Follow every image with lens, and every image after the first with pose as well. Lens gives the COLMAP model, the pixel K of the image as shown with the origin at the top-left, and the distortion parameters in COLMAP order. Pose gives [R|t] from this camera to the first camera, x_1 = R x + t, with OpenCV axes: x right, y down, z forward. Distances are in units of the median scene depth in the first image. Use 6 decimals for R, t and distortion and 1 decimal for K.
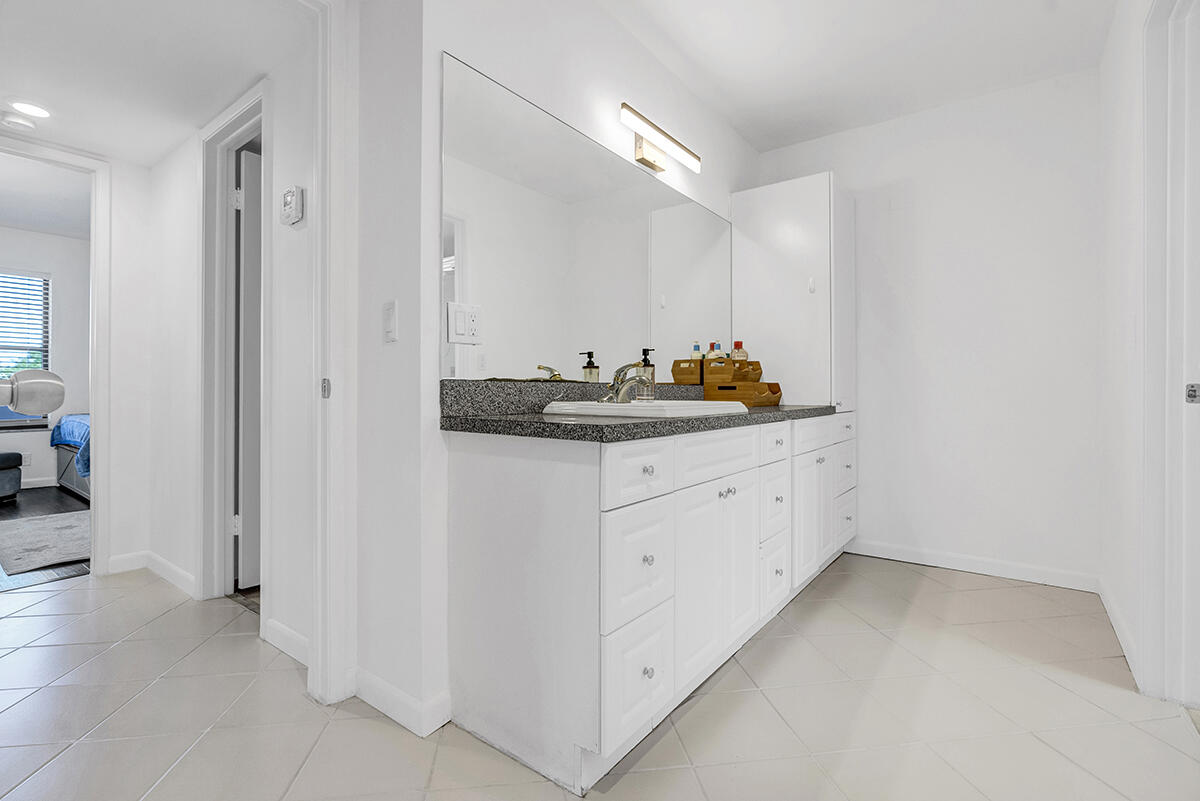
lens RADIAL K [[545.2, 0, 599.2], [0, 545.2, 403.4], [0, 0, 1]] dist [-0.005680, 0.000179]
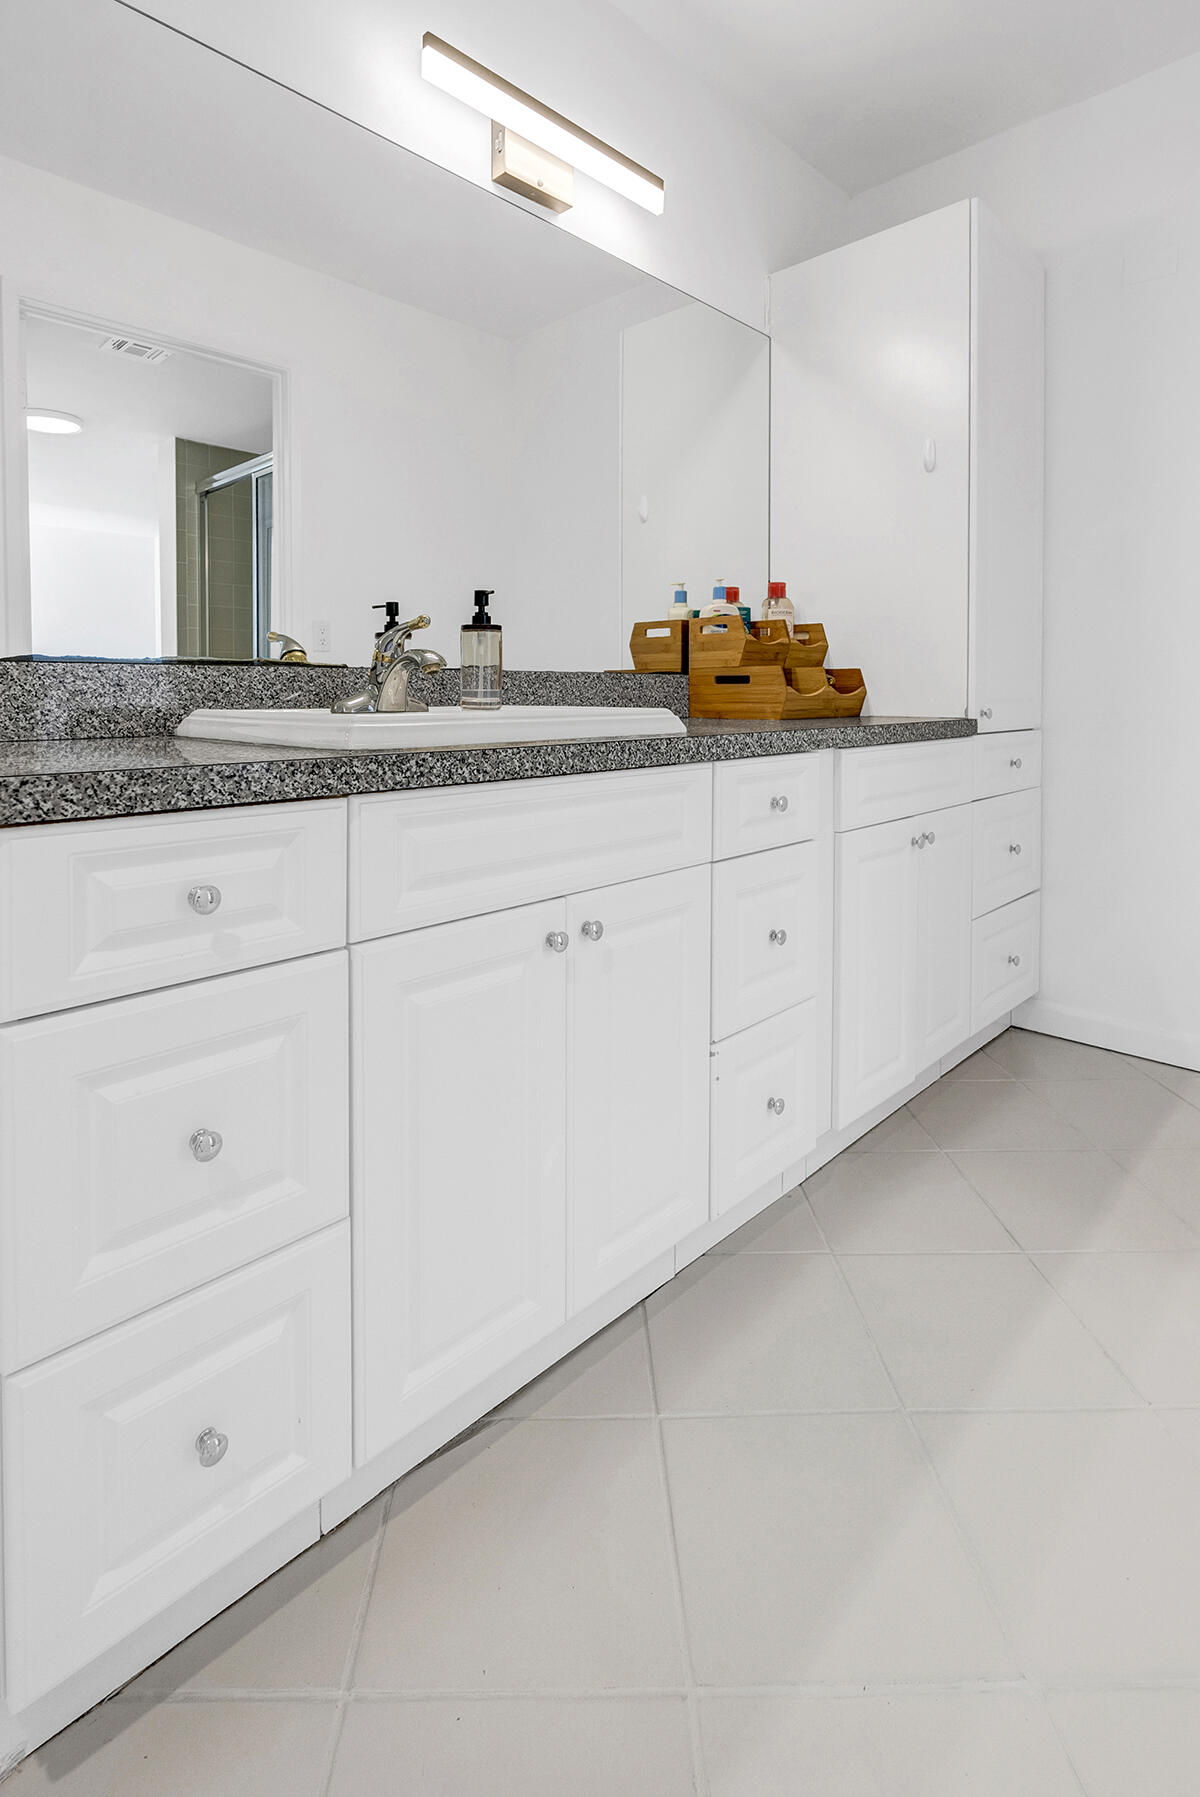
lens RADIAL K [[881.2, 0, 571.1], [0, 881.2, 735.9], [0, 0, 1]] dist [-0.001512, -0.000131]
pose [[0.990431, 0.003606, -0.137962, 0.228123], [0.000194, 0.999621, 0.027524, -0.000680], [0.138009, -0.027288, 0.990055, 0.254474]]
